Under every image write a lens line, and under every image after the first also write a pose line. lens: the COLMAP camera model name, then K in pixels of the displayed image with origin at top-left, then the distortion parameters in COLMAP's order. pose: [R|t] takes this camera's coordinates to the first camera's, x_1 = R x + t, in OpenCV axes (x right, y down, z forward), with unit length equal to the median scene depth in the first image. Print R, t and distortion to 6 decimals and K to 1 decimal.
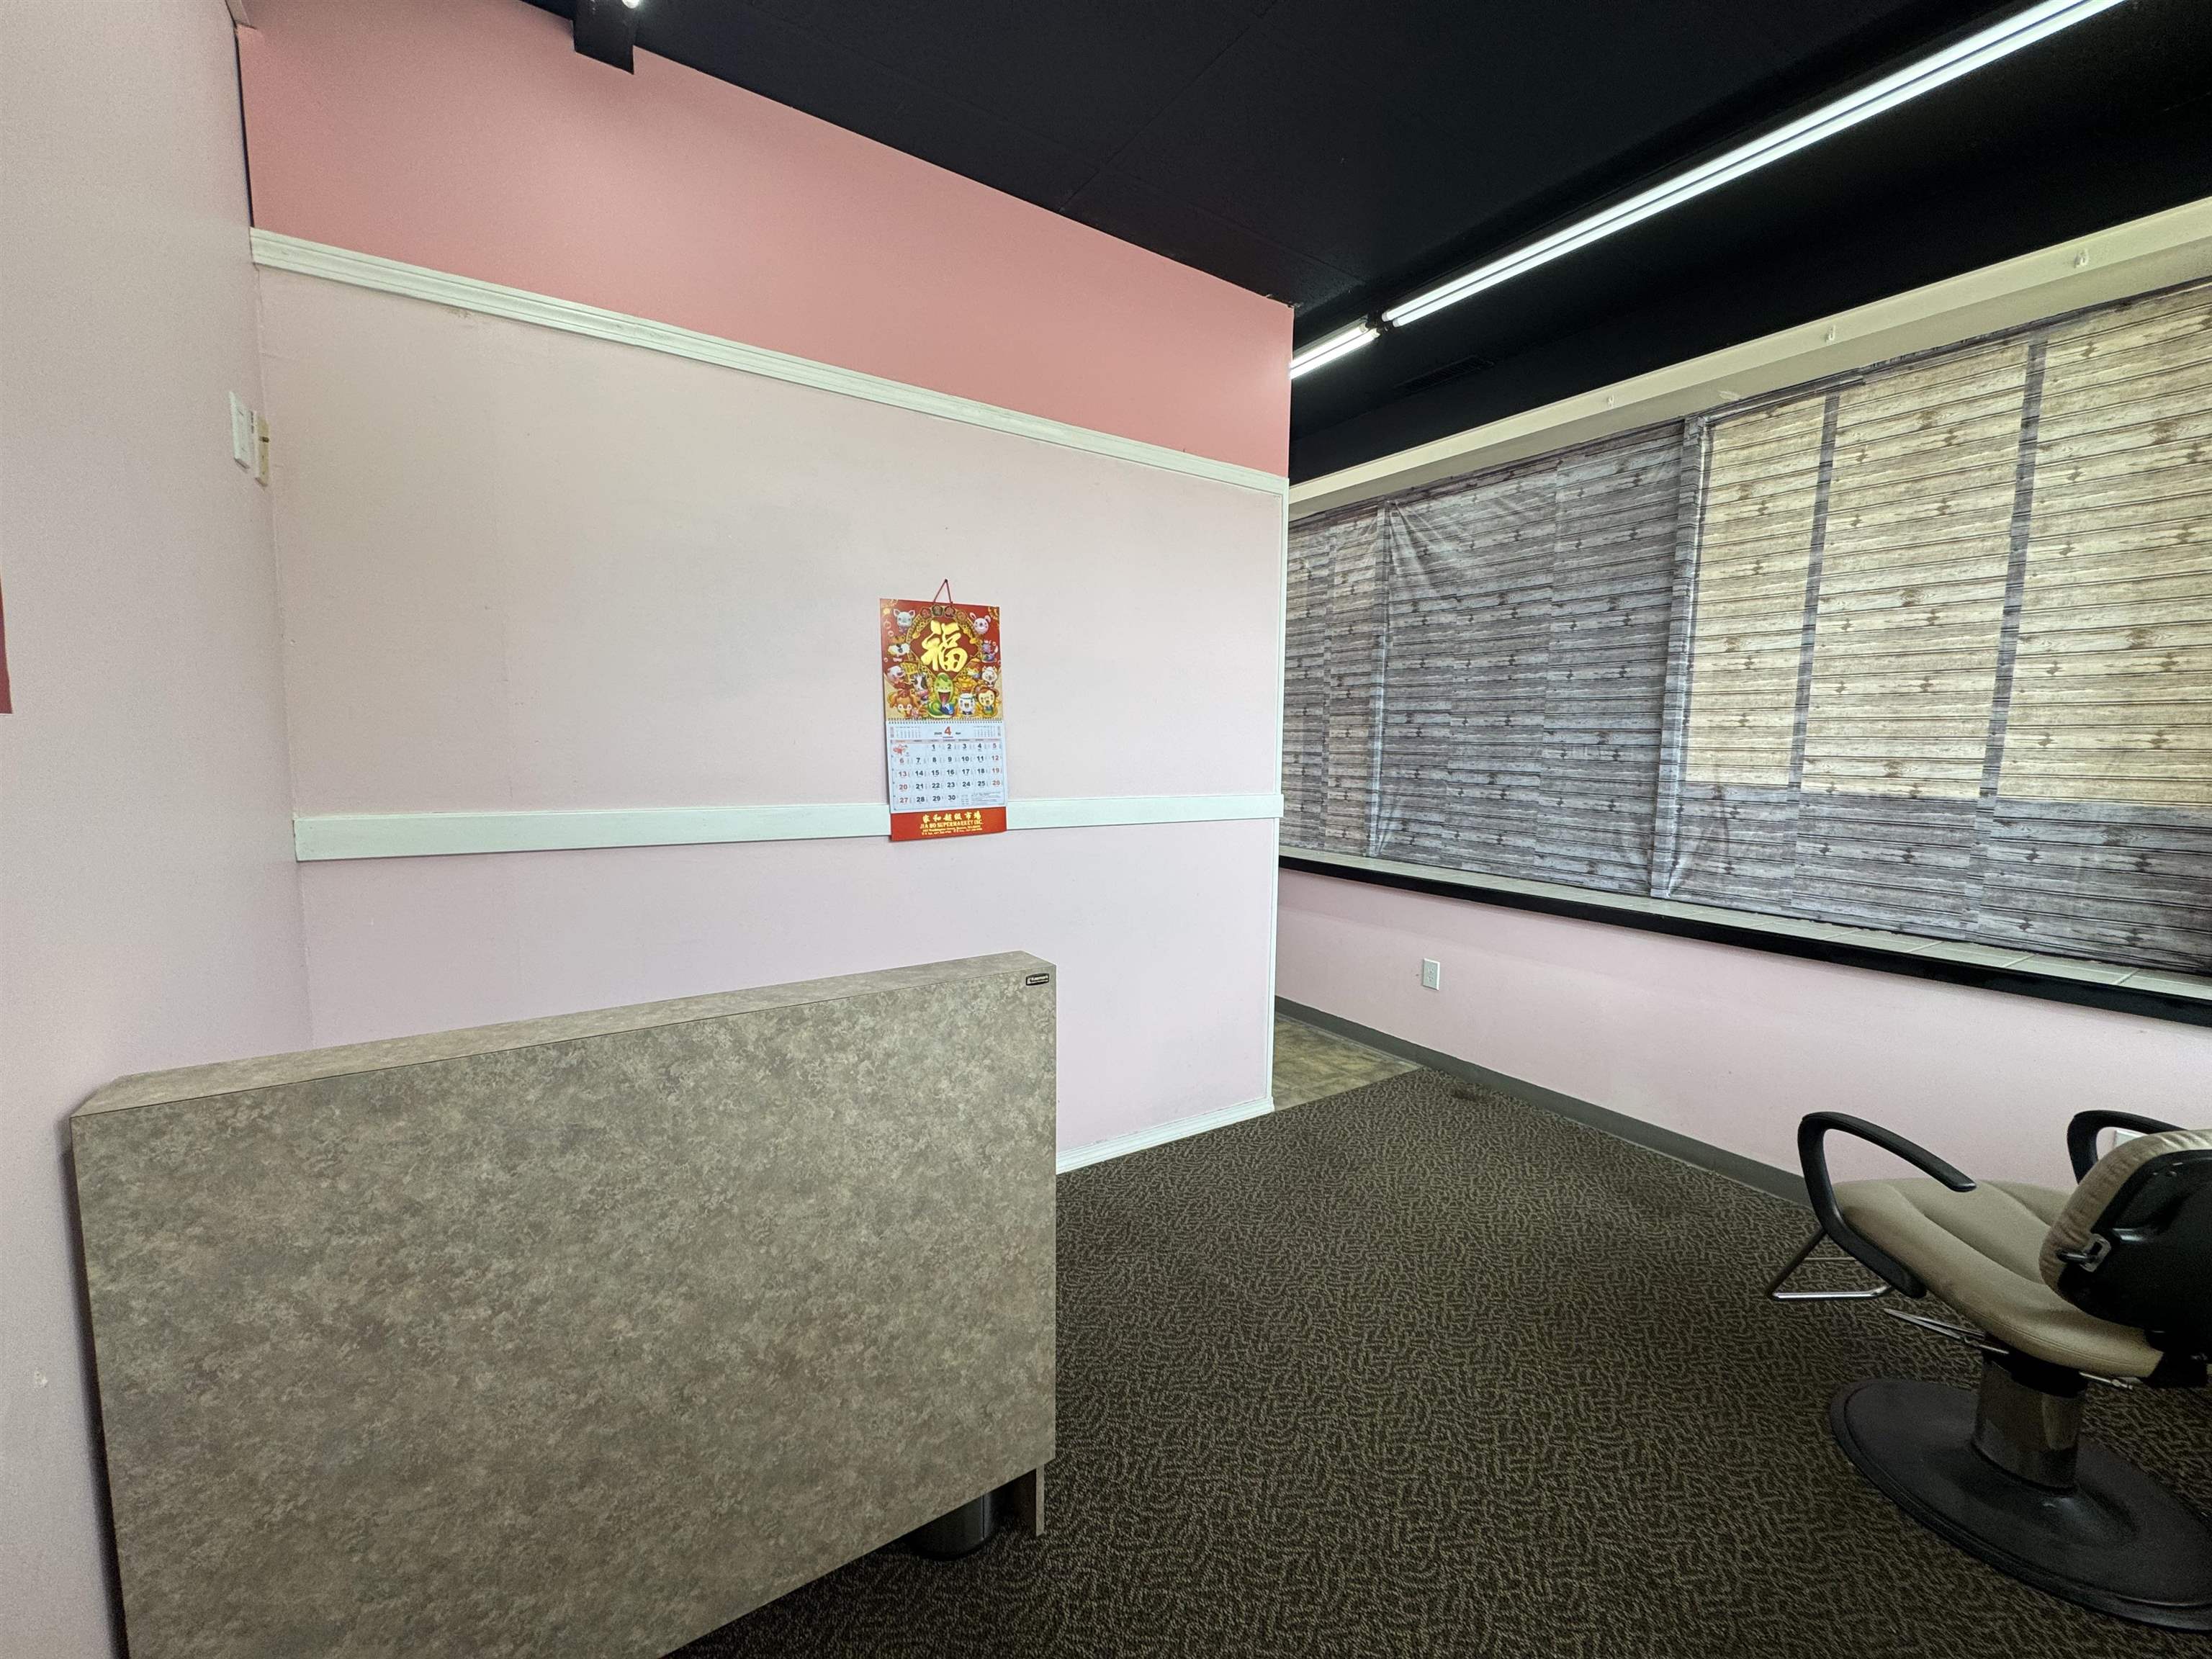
lens RADIAL K [[884.2, 0, 1103.4], [0, 884.2, 824.1], [0, 0, 1]] dist [-0.000156, -0.000261]
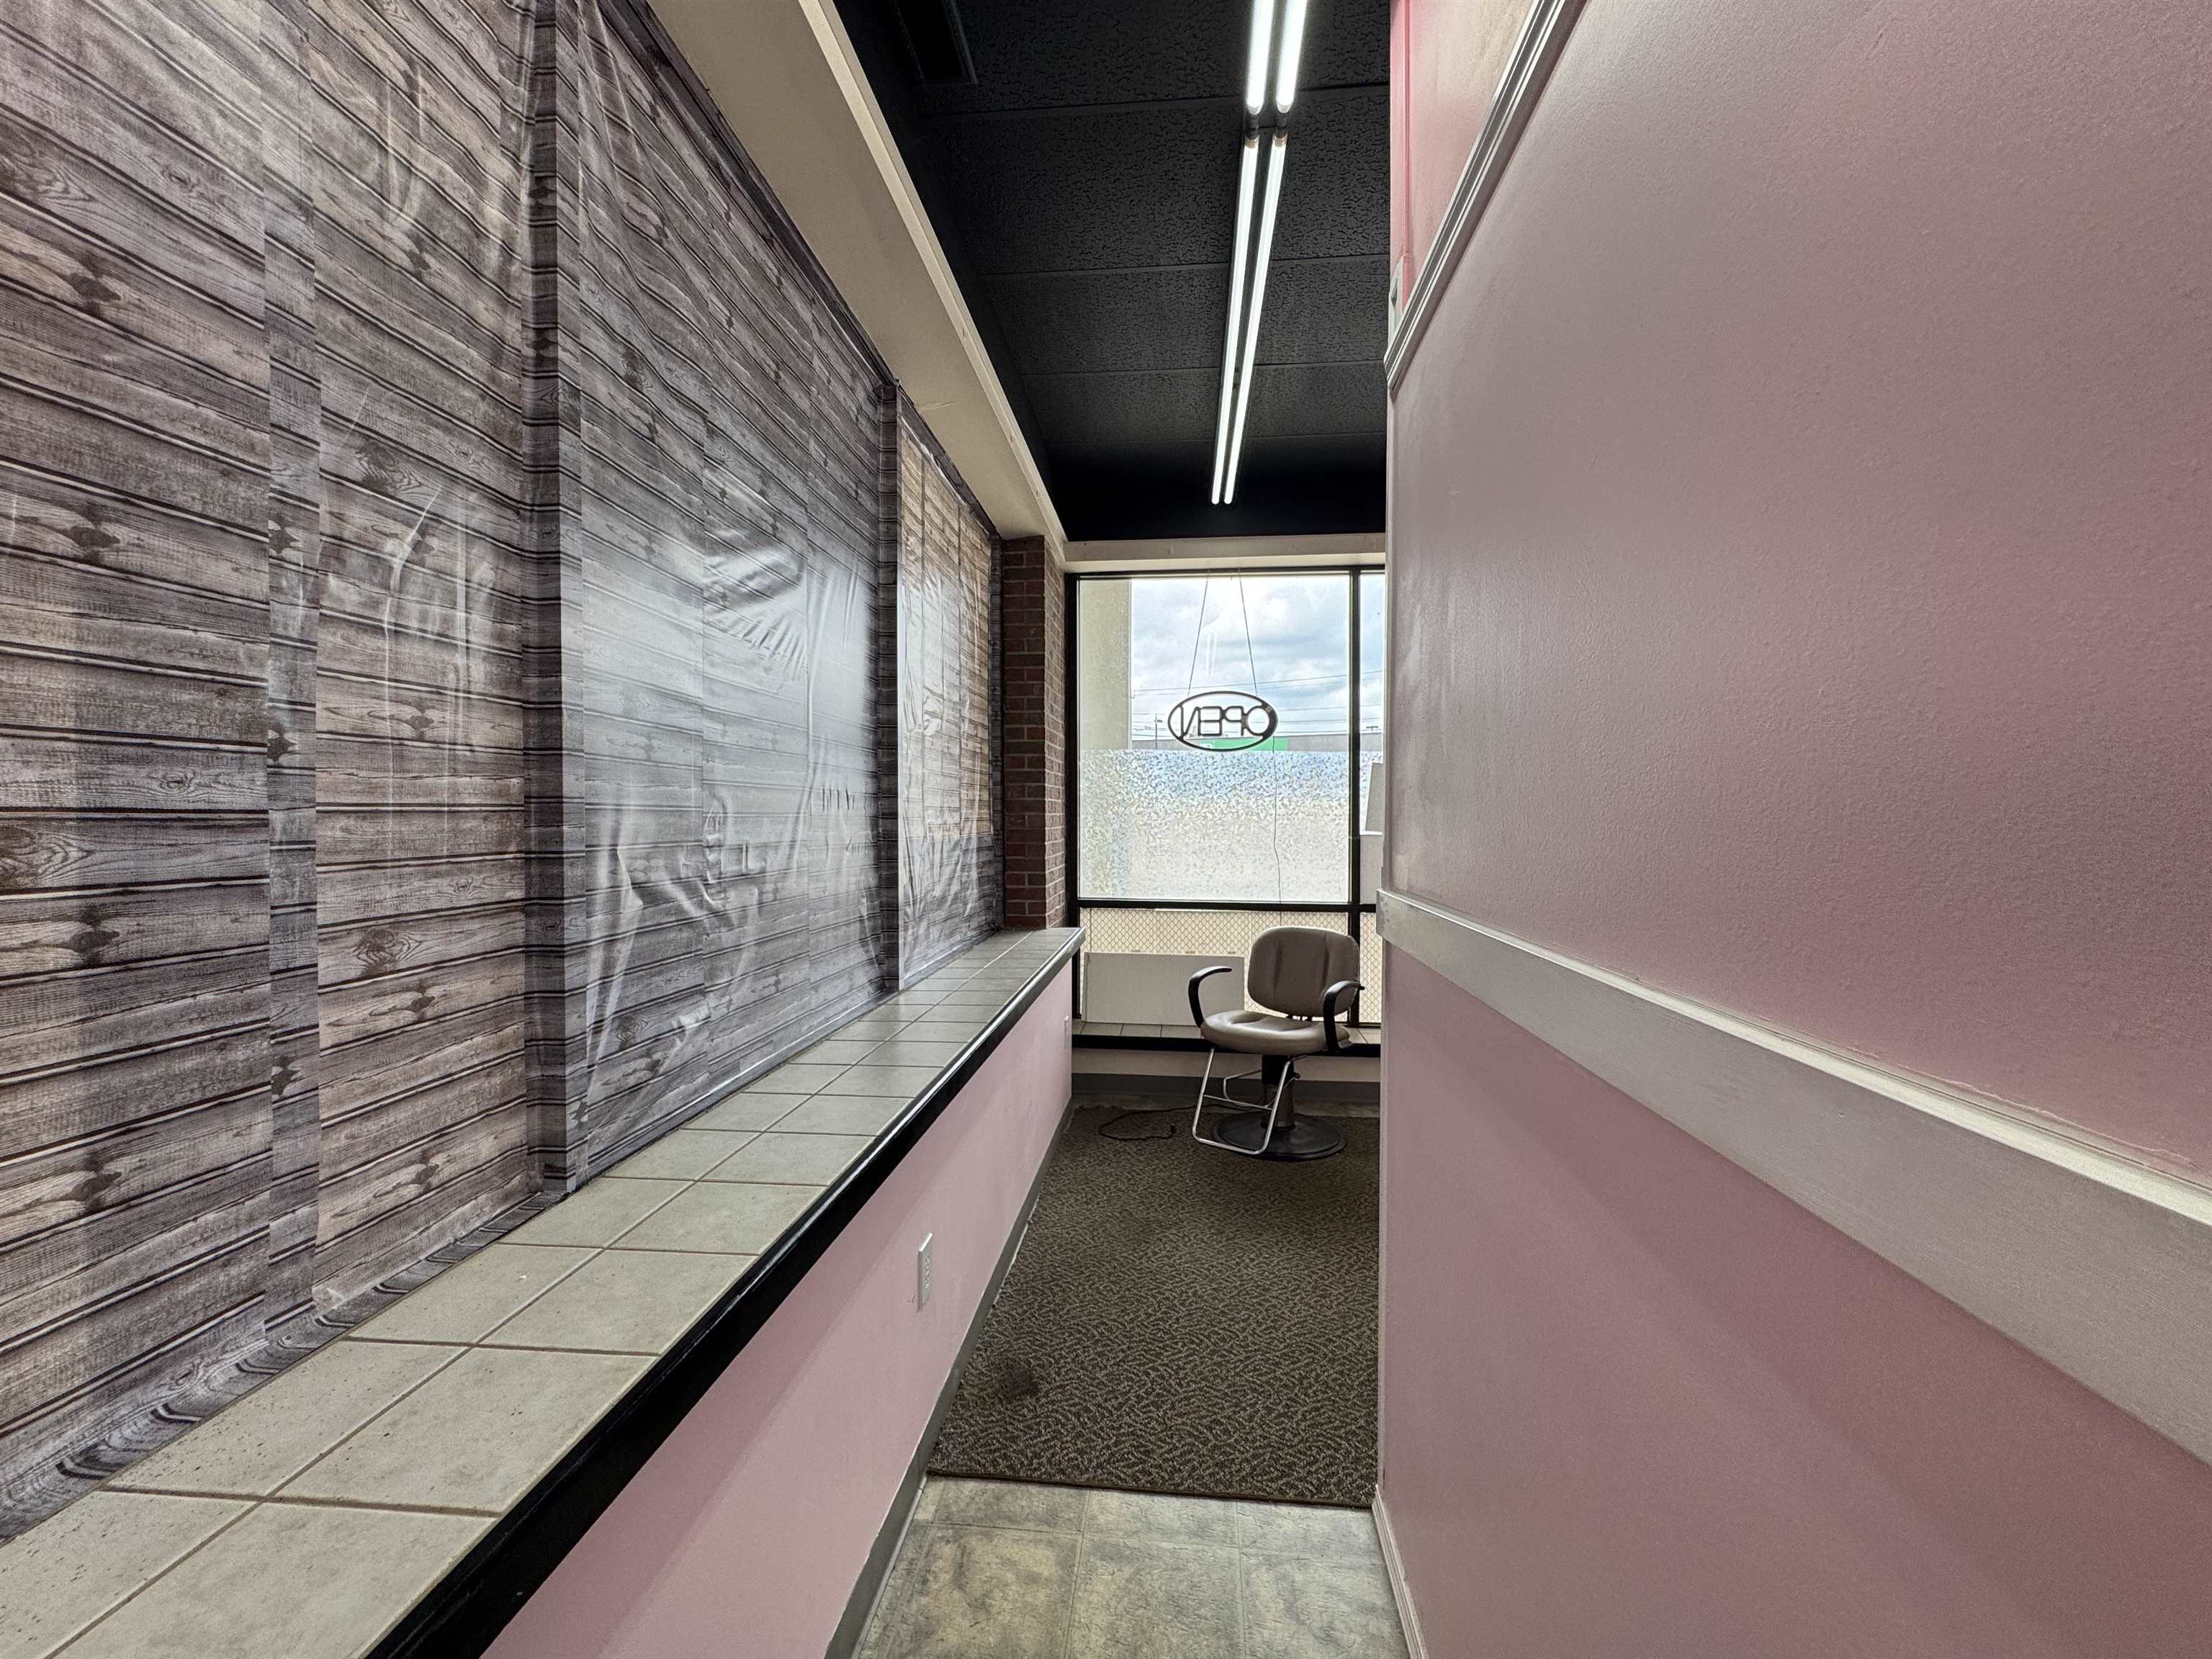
lens RADIAL K [[884.2, 0, 1103.4], [0, 884.2, 824.1], [0, 0, 1]] dist [-0.000156, -0.000261]
pose [[-0.781246, -0.018574, 0.623947, 0.002898], [0.047114, 0.994952, 0.088610, -0.092065], [-0.622443, 0.098623, -0.776427, 1.109117]]
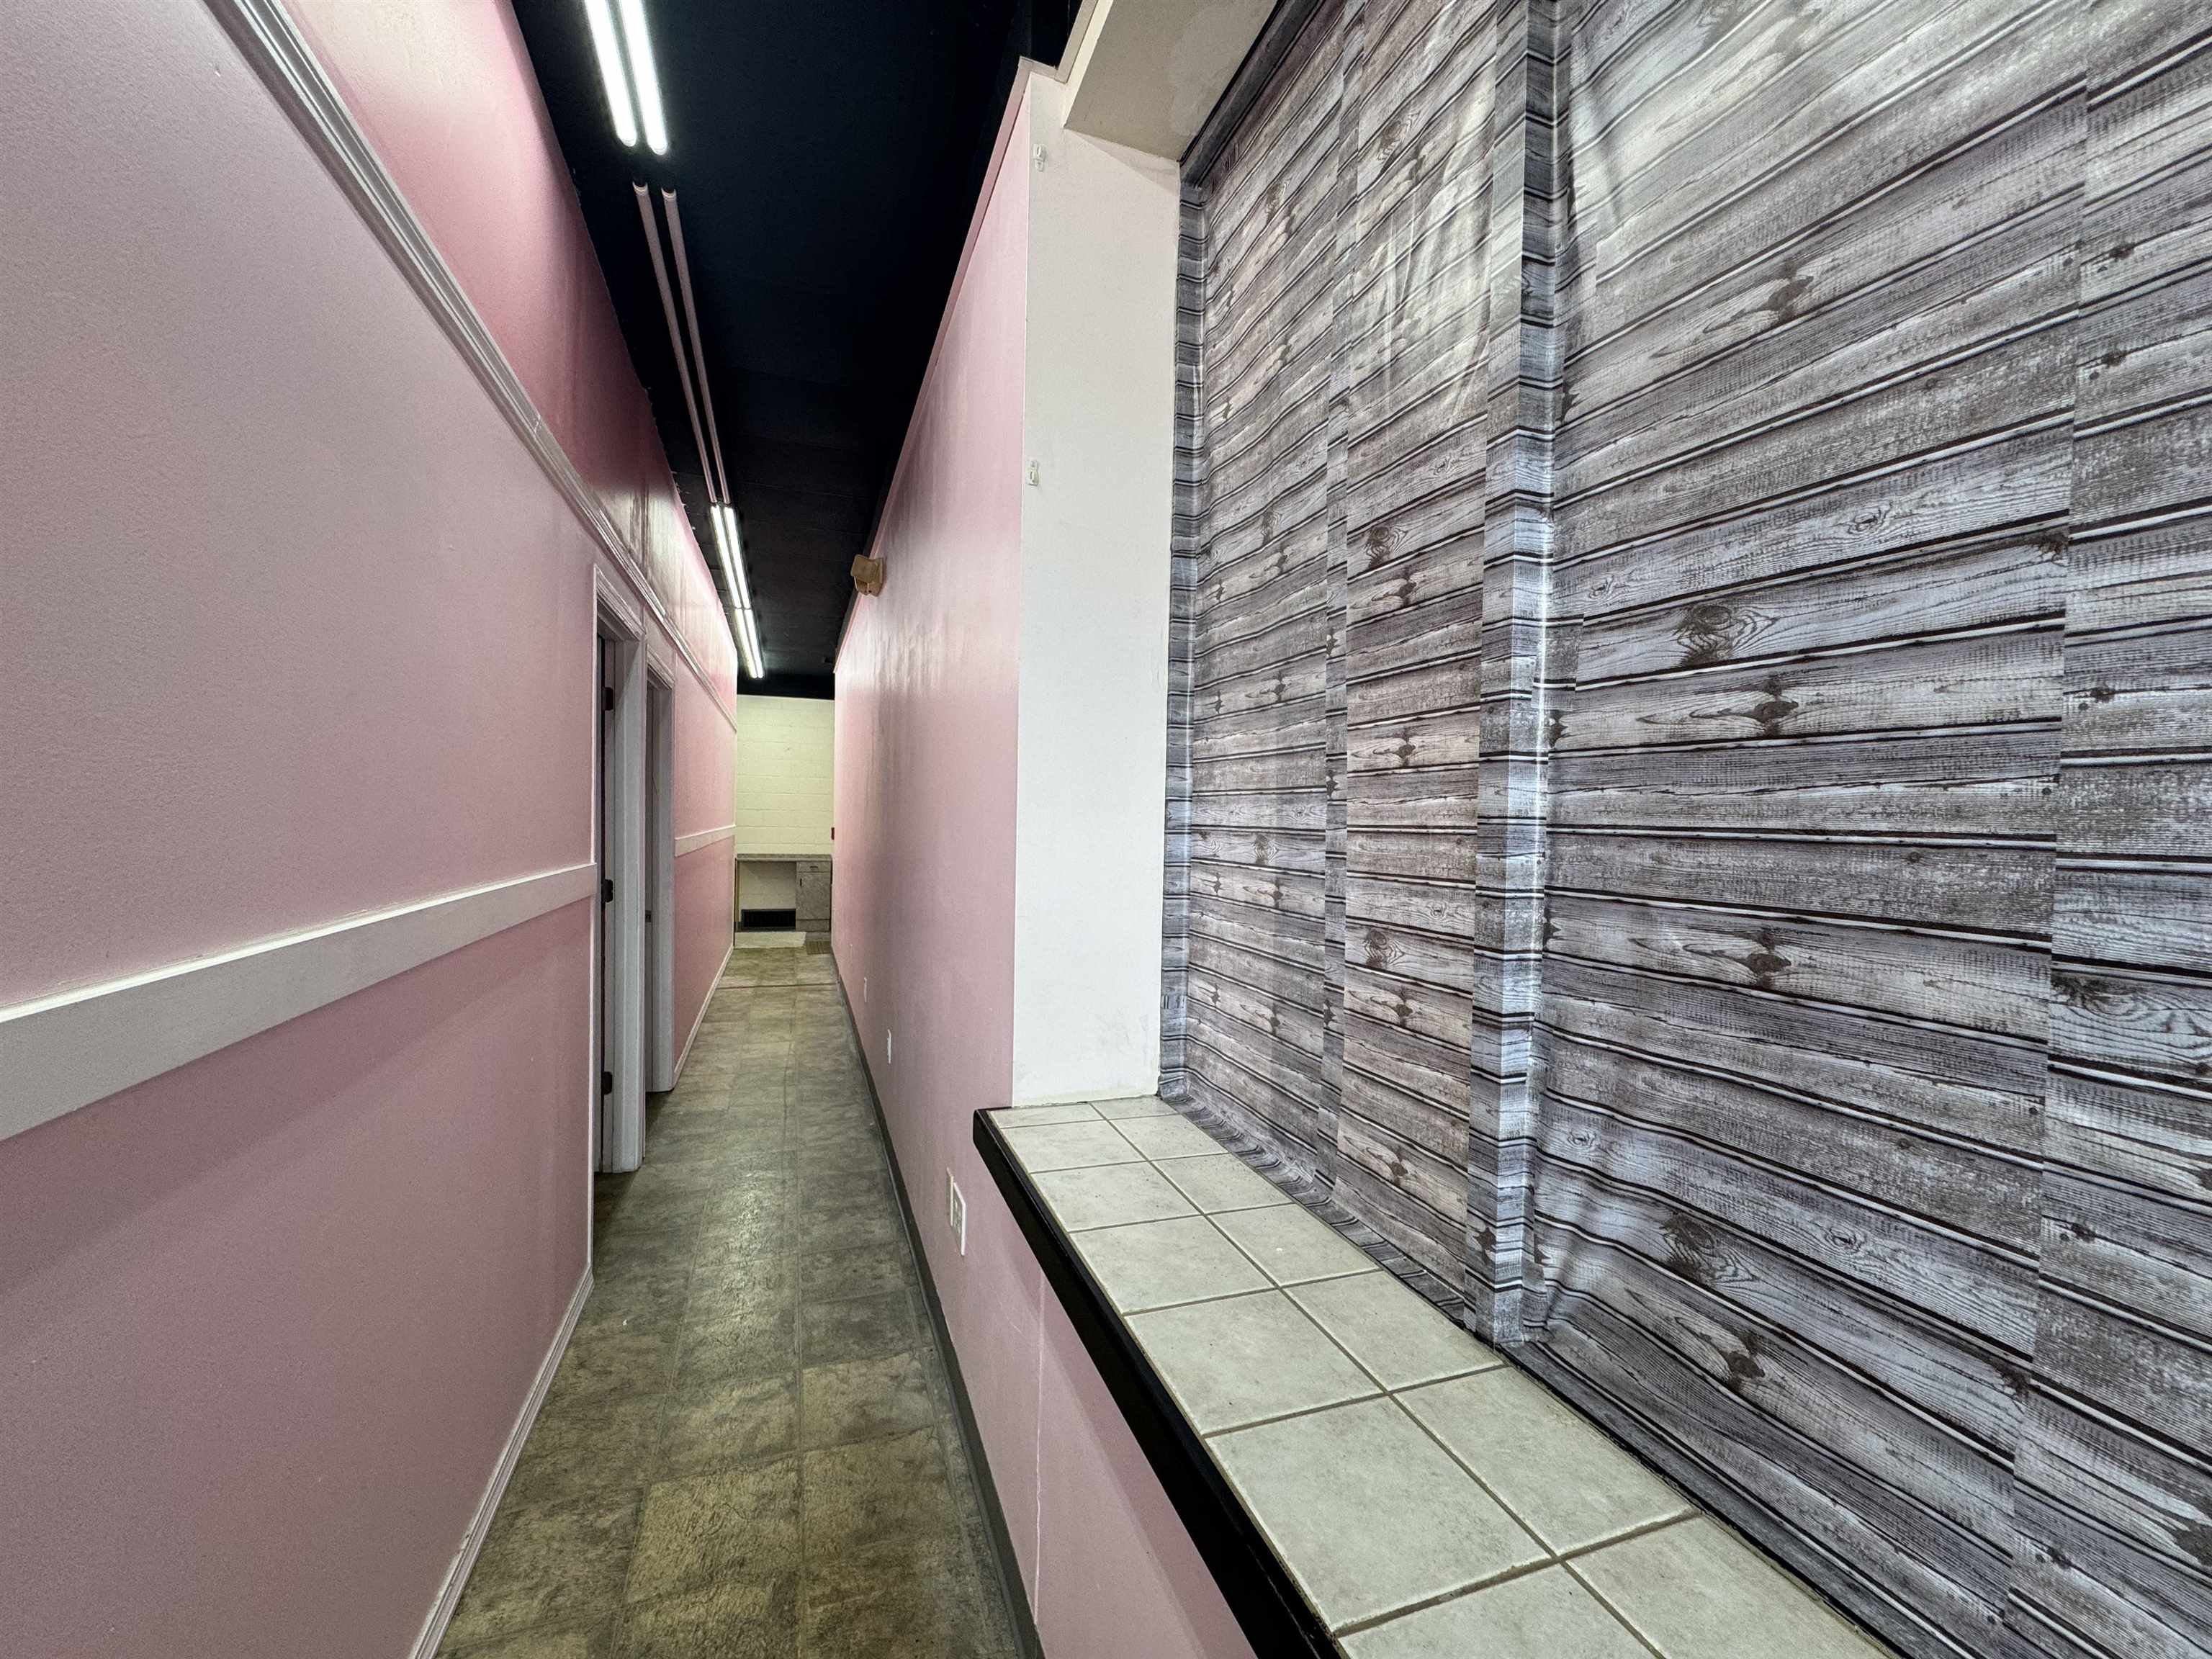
lens RADIAL K [[884.2, 0, 1103.4], [0, 884.2, 824.1], [0, 0, 1]] dist [-0.000156, -0.000261]
pose [[0.972837, 0.007239, -0.231377, 0.261513], [-0.027733, 0.995957, -0.085442, -0.061910], [0.229823, 0.089537, 0.969105, 0.777514]]
